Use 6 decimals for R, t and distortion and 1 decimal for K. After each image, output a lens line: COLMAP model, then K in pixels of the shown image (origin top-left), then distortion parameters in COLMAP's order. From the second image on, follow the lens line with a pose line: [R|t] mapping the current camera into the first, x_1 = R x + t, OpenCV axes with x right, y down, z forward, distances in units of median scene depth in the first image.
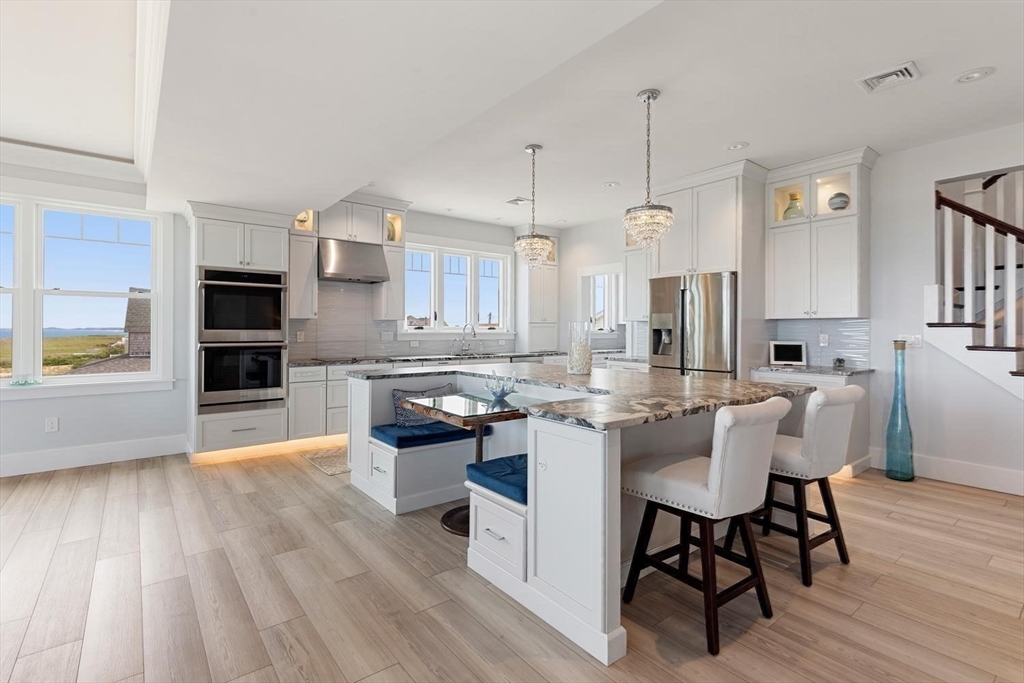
lens RADIAL K [[467.5, 0, 502.4], [0, 467.5, 329.6], [0, 0, 1]] dist [0.027230, -0.018408]
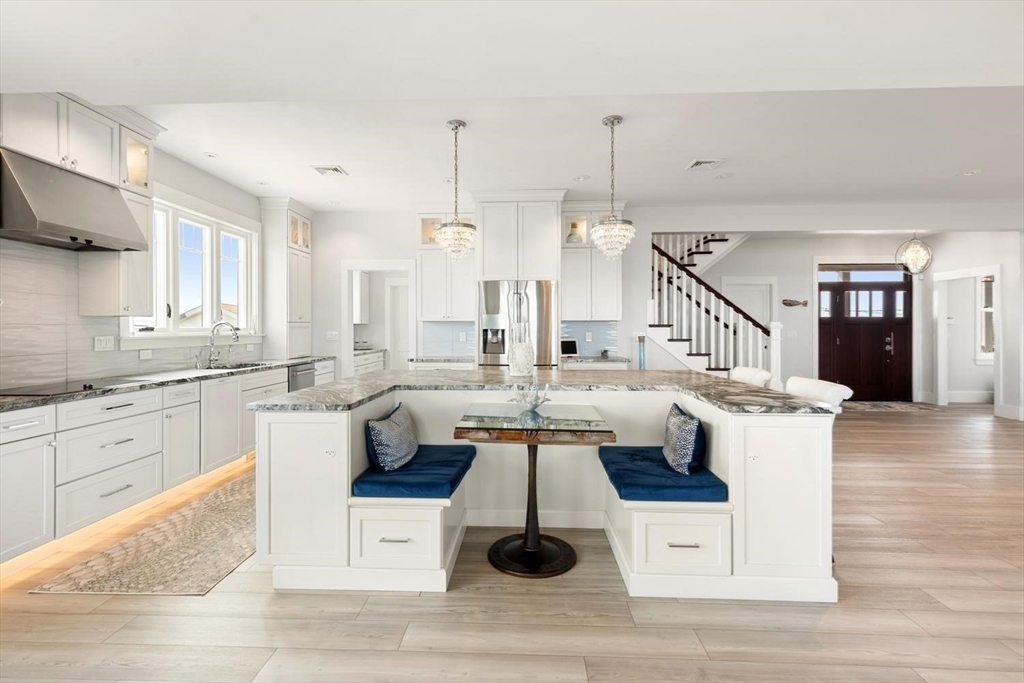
lens RADIAL K [[467.5, 0, 502.4], [0, 467.5, 329.6], [0, 0, 1]] dist [0.027230, -0.018408]
pose [[0.656996, -0.005322, 0.753875, -0.498202], [0.003530, 0.999986, 0.003983, -0.004878], [-0.753886, 0.000044, 0.657005, 0.327130]]
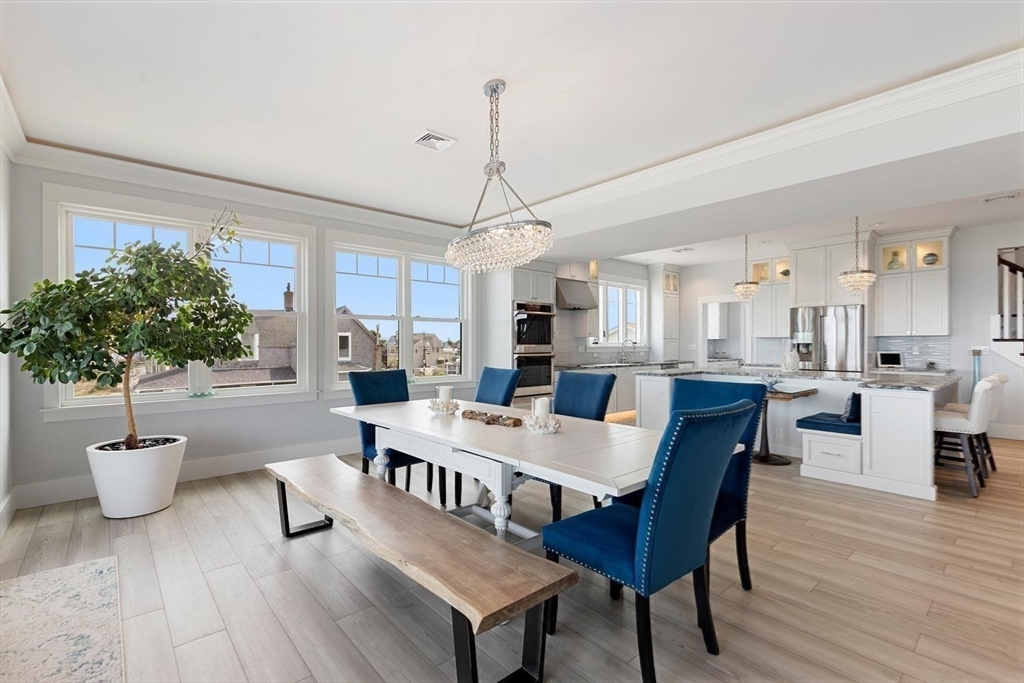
lens RADIAL K [[447.5, 0, 512.0], [0, 447.5, 341.5], [0, 0, 1]] dist [0.000976, 0.000751]
pose [[0.998677, -0.003027, 0.051328, -0.697901], [0.003244, 0.999986, -0.004147, -0.004035], [-0.051315, 0.004308, 0.998673, -0.366615]]
